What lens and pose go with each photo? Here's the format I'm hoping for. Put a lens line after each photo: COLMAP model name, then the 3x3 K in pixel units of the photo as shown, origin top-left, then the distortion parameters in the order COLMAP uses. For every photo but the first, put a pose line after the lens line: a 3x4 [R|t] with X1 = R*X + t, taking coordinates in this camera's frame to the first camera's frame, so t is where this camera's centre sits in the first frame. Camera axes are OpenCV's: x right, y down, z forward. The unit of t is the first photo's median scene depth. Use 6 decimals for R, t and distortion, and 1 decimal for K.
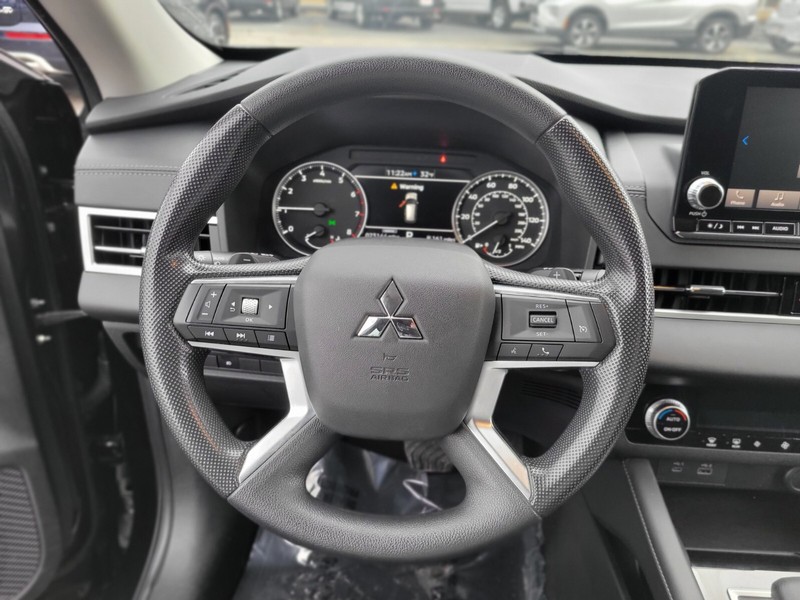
lens RADIAL K [[613.2, 0, 416.0], [0, 613.2, 300.7], [0, 0, 1]] dist [0.040247, -0.032251]
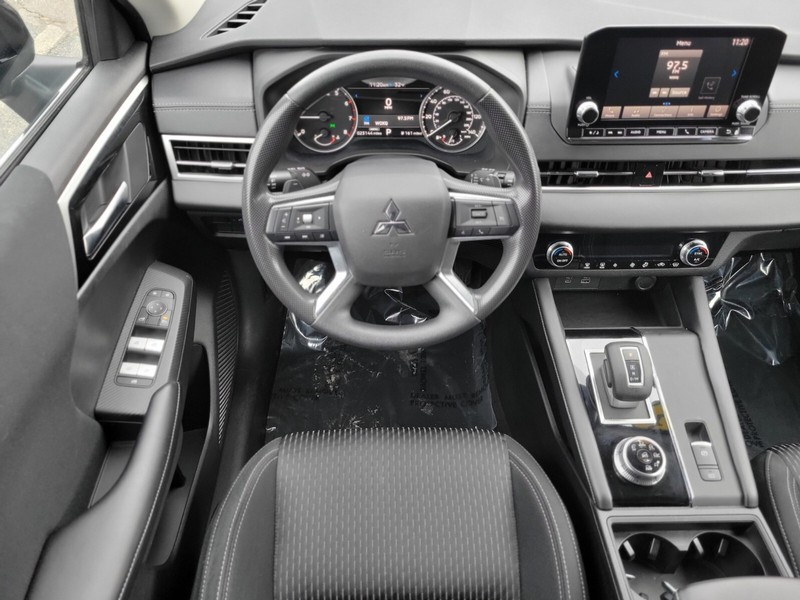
lens RADIAL K [[600.2, 0, 394.7], [0, 600.2, 306.6], [0, 0, 1]] dist [0.044955, -0.033111]
pose [[0.997905, -0.059298, 0.025874, -0.057127], [0.047060, 0.939731, 0.338660, -0.199964], [-0.044396, -0.336733, 0.940553, -0.427208]]
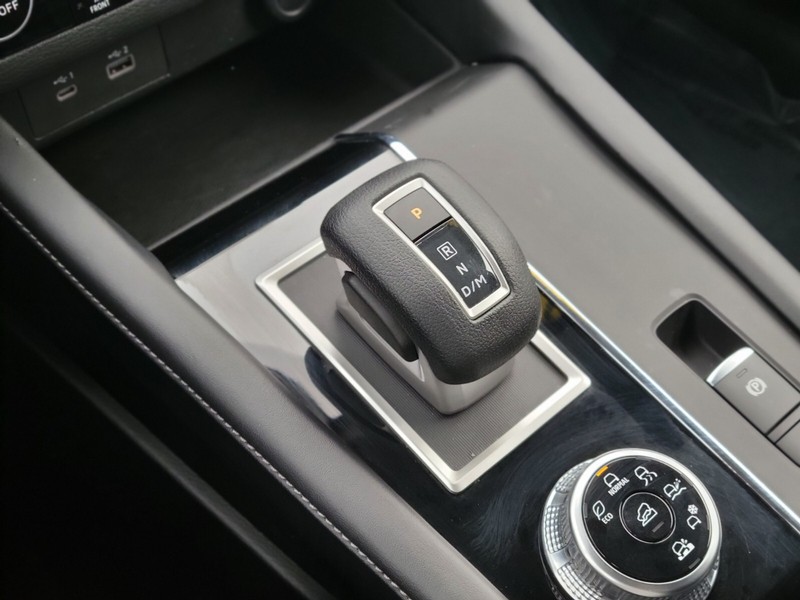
lens RADIAL K [[1197.4, 0, 412.4], [0, 1197.4, 298.6], [0, 0, 1]] dist [0.072011, -0.107126]
pose [[0.704826, -0.543666, 0.455684, 0.131234], [0.315517, 0.815590, 0.485038, 0.059230], [-0.635350, -0.198092, 0.746385, 0.193708]]
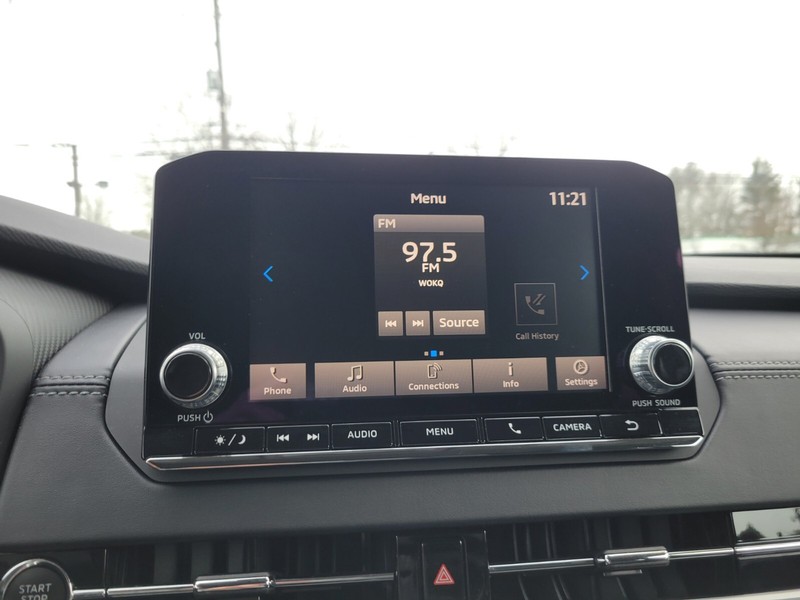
lens RADIAL K [[635.6, 0, 409.0], [0, 635.6, 290.7], [0, 0, 1]] dist [-0.002629, -0.012712]
pose [[0.985188, -0.045597, 0.165306, 0.443686], [0.112127, 0.900657, -0.419815, -0.001071], [-0.129742, 0.432132, 0.892429, 0.396024]]
